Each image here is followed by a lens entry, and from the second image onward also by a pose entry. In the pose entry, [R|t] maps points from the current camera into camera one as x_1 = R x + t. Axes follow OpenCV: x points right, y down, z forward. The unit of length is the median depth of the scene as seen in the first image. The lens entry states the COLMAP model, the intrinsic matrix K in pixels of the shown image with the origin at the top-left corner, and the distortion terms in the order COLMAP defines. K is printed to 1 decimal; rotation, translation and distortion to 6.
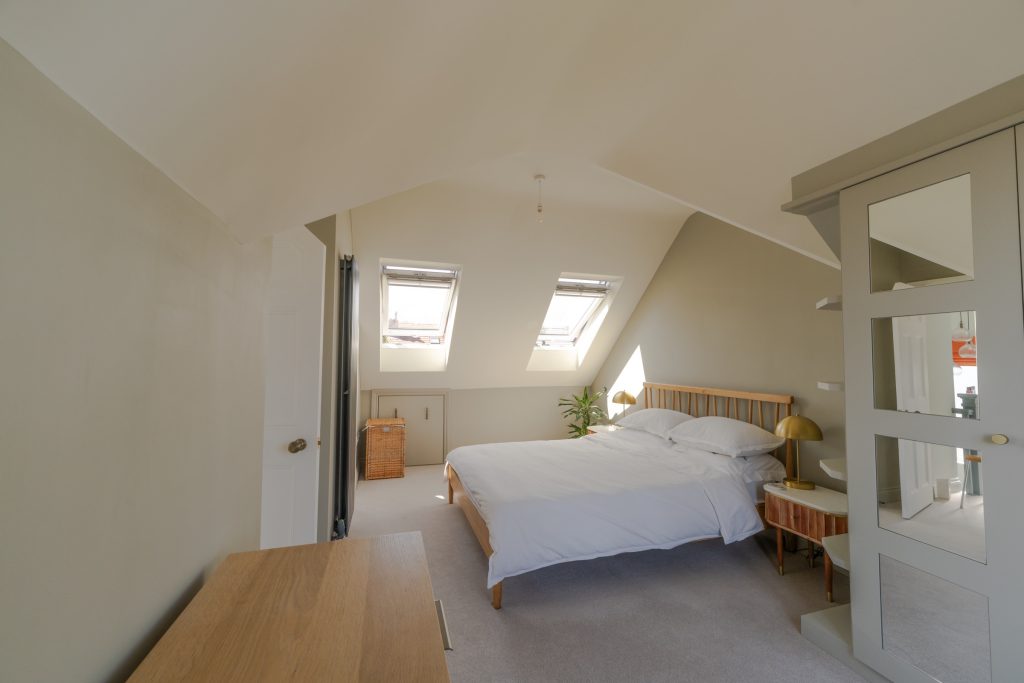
lens RADIAL K [[397.4, 0, 523.3], [0, 397.4, 341.8], [0, 0, 1]] dist [-0.000177, 0.003767]
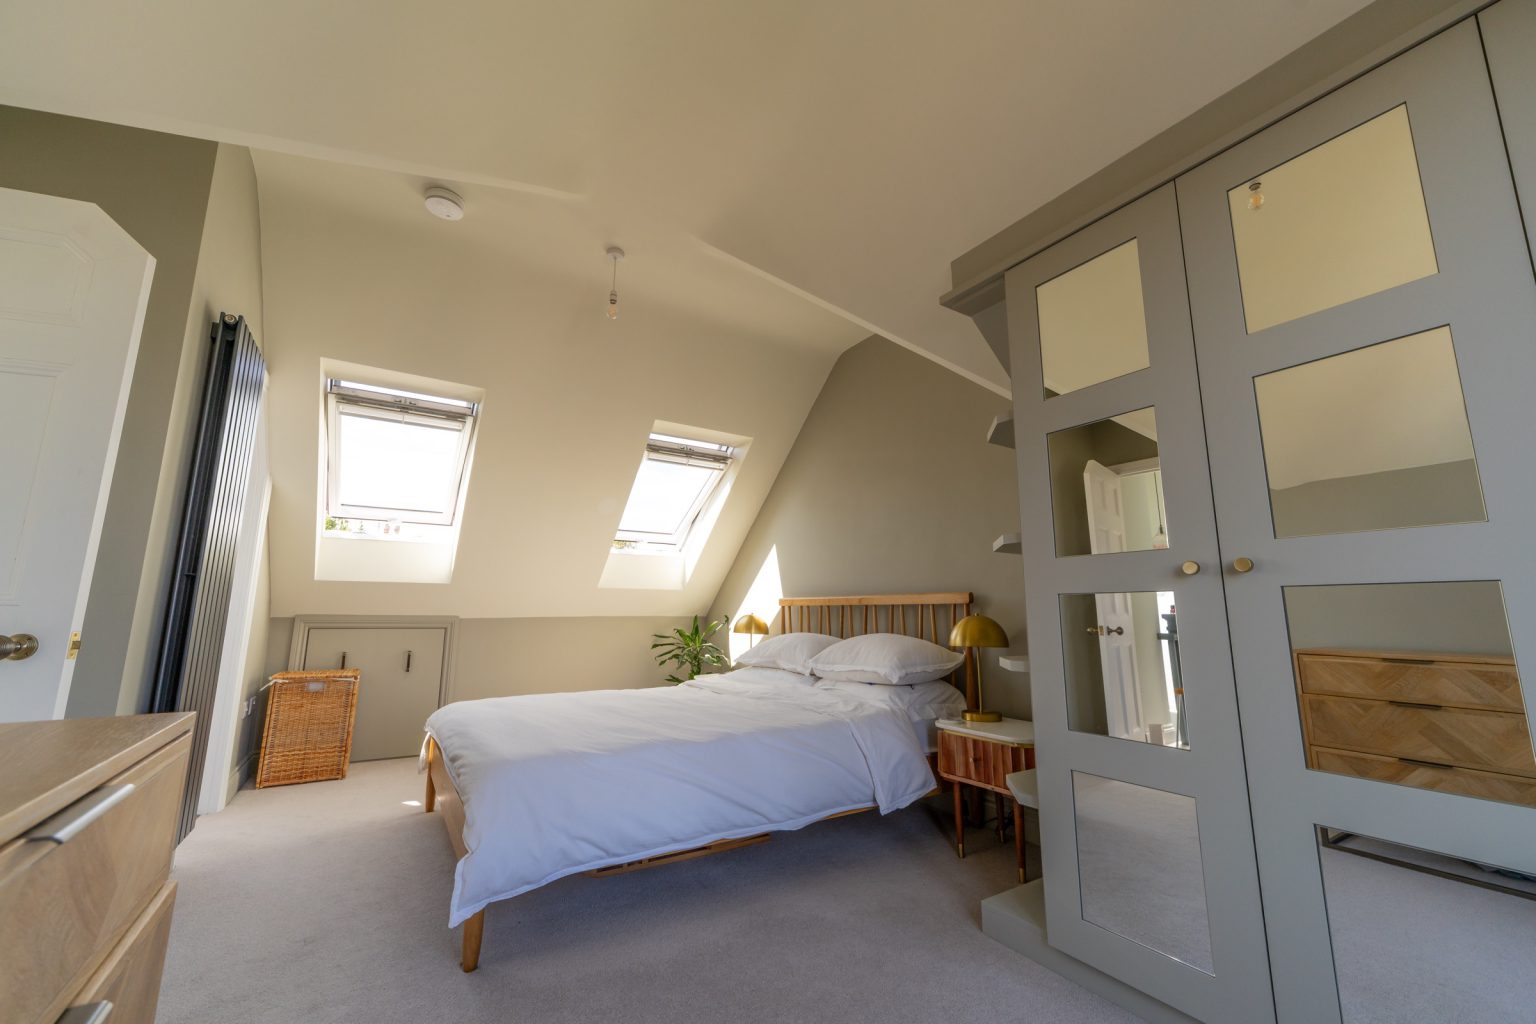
lens RADIAL K [[596.0, 0, 784.9], [0, 596.0, 512.4], [0, 0, 1]] dist [-0.000177, 0.003767]
pose [[0.966006, 0.041715, 0.255131, 0.083180], [-0.008978, 0.991714, -0.128154, 0.134474], [-0.258362, 0.121507, 0.958376, 0.057356]]
